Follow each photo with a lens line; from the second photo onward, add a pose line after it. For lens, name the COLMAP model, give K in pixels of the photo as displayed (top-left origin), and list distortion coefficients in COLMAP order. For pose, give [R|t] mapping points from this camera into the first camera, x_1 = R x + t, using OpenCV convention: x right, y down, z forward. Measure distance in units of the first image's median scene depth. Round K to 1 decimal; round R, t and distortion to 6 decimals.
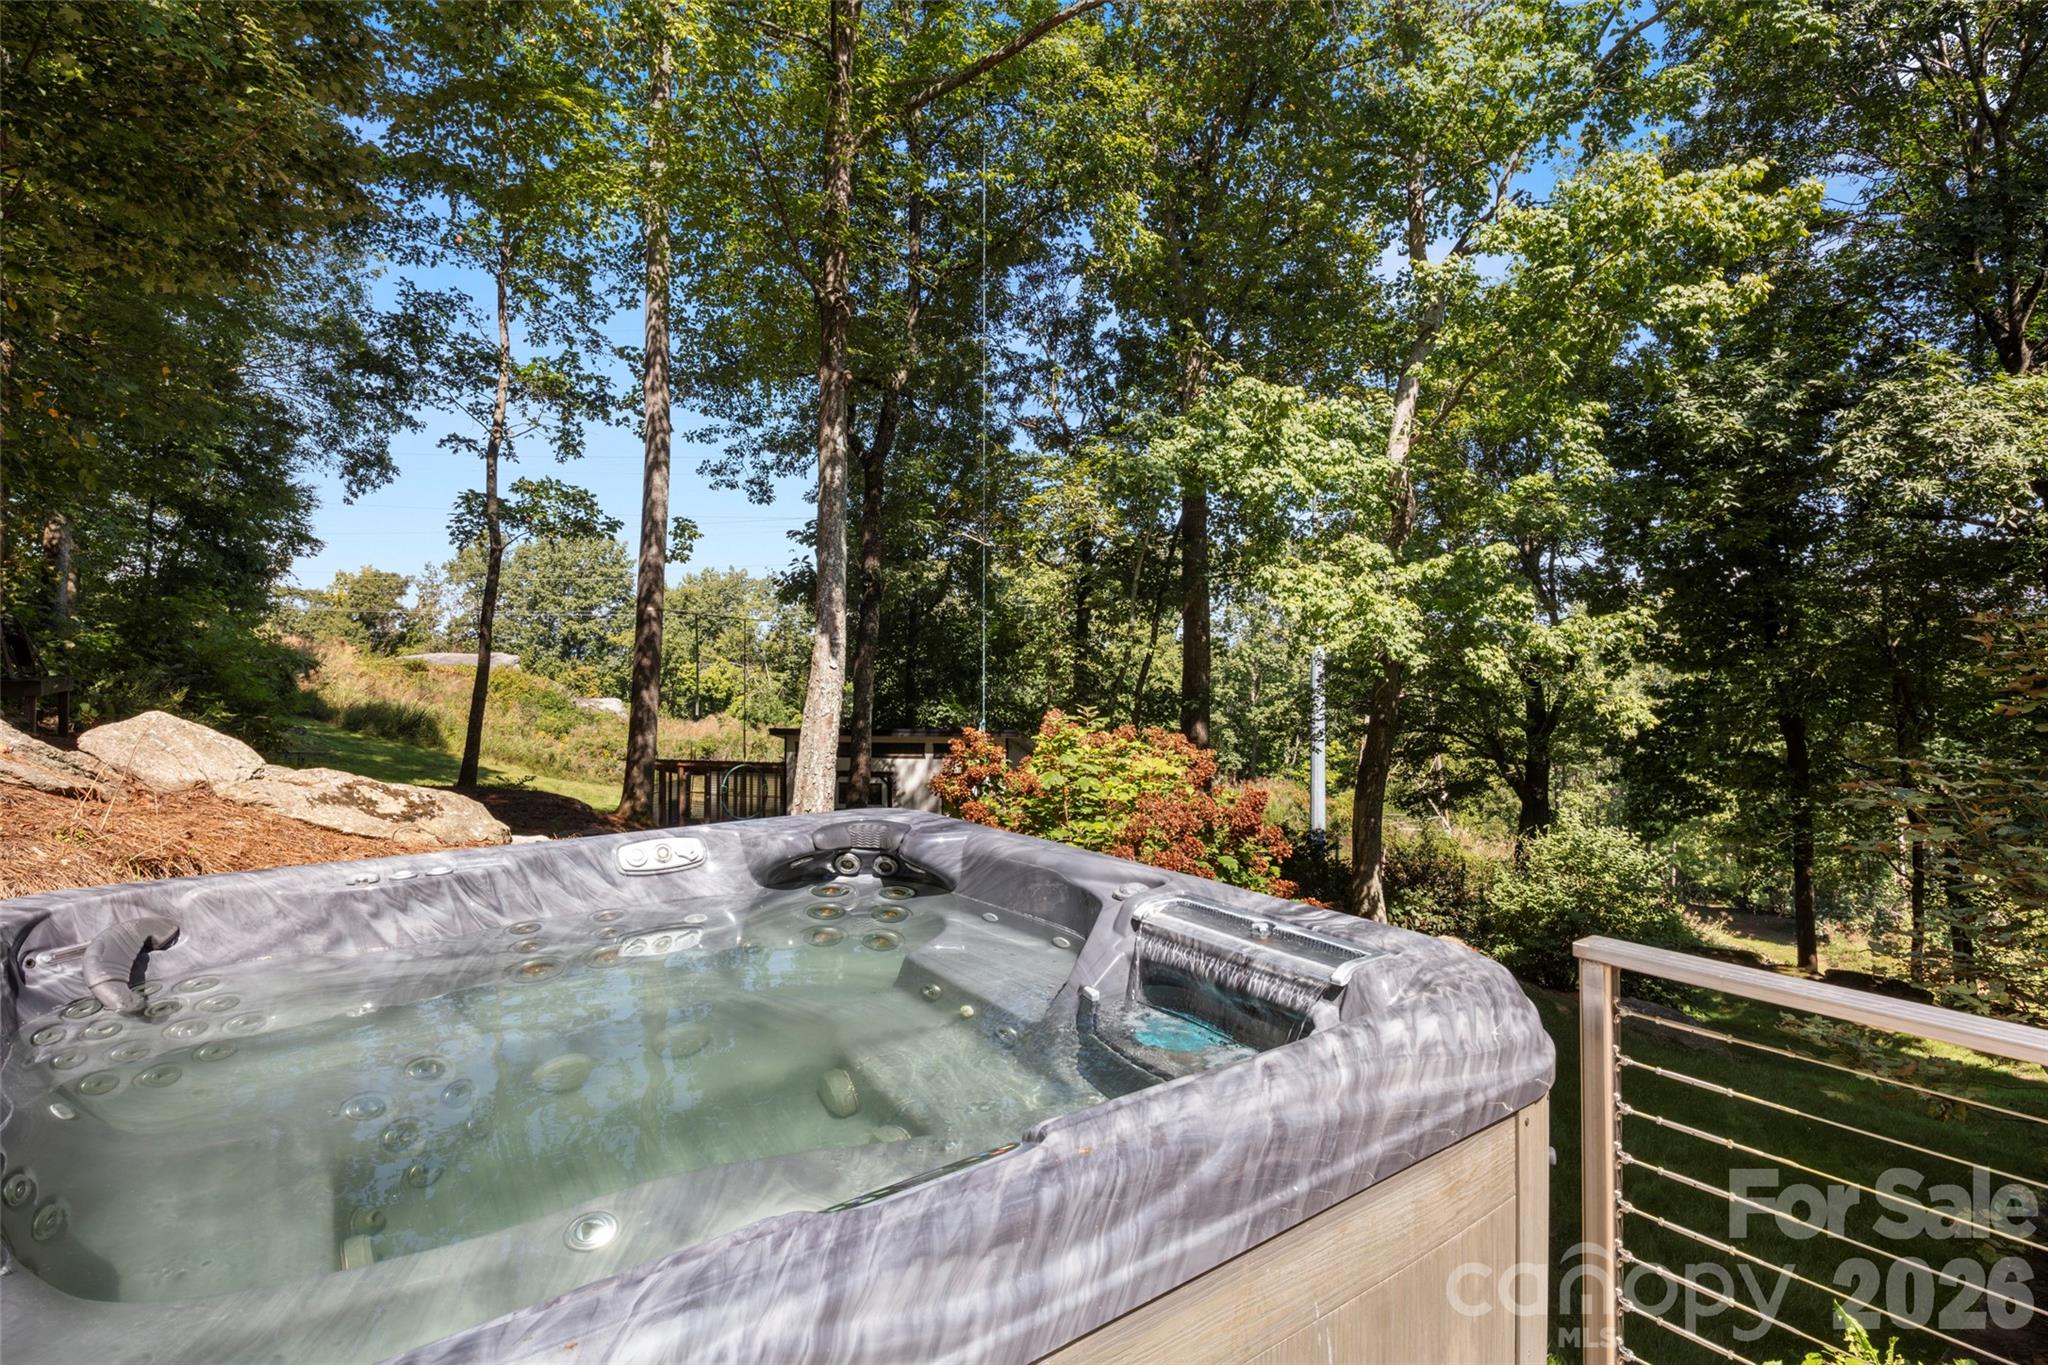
lens RADIAL K [[1005.6, 0, 1025.2], [0, 1005.6, 664.5], [0, 0, 1]] dist [0.001201, -0.000058]
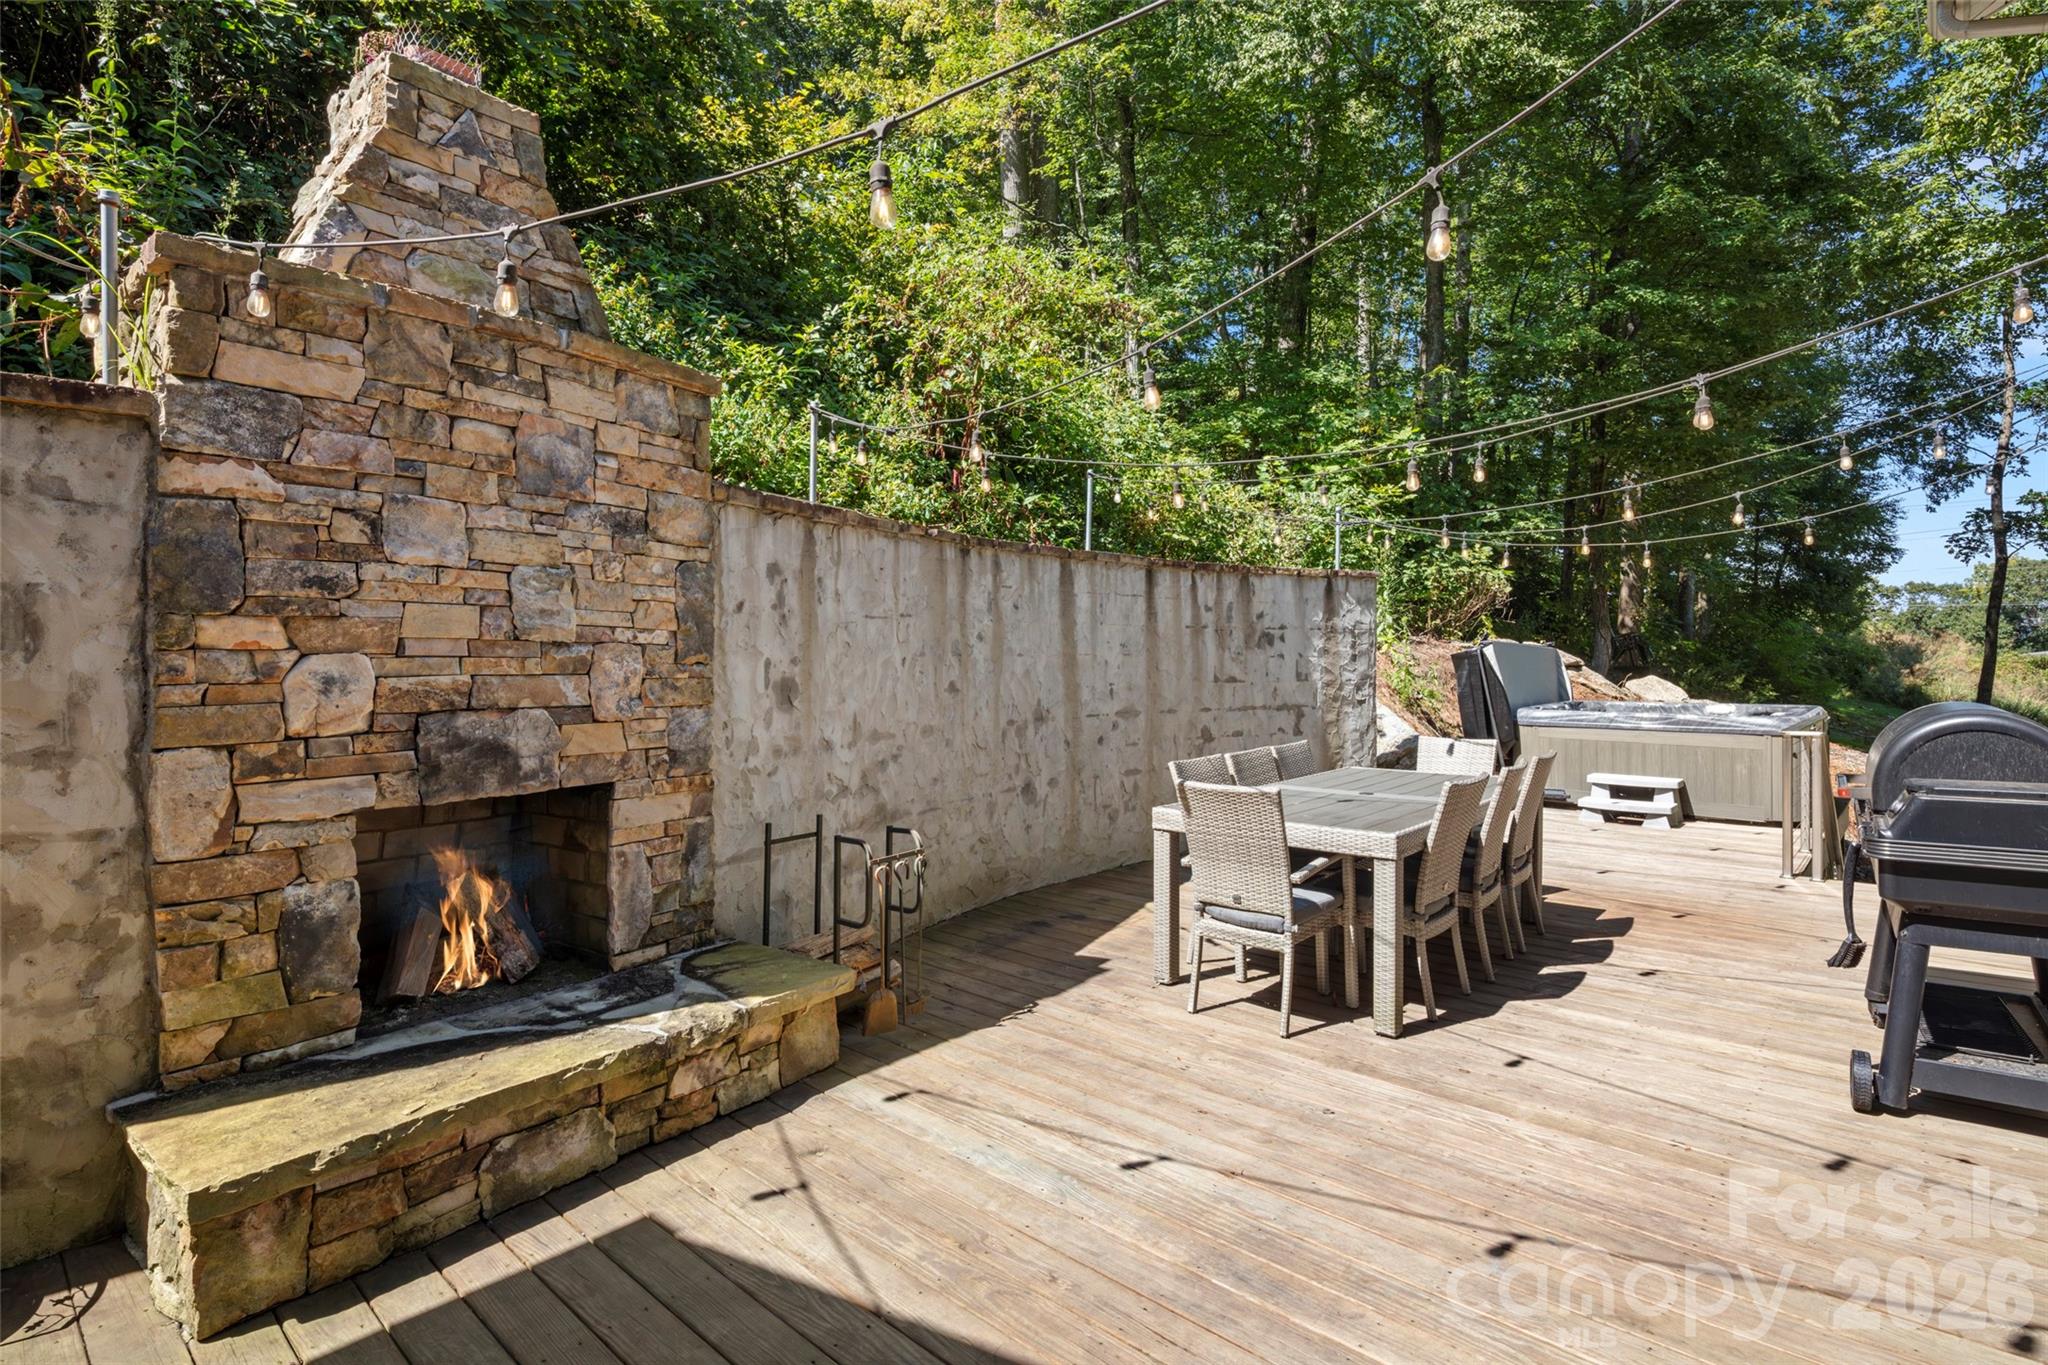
lens RADIAL K [[1005.6, 0, 1023.7], [0, 1005.6, 669.5], [0, 0, 1]] dist [0.001201, -0.000058]
pose [[0.190560, -0.002260, -0.981673, 0.208845], [0.008752, 0.999962, -0.000604, 0.002087], [0.981637, -0.008477, 0.190572, -0.168154]]
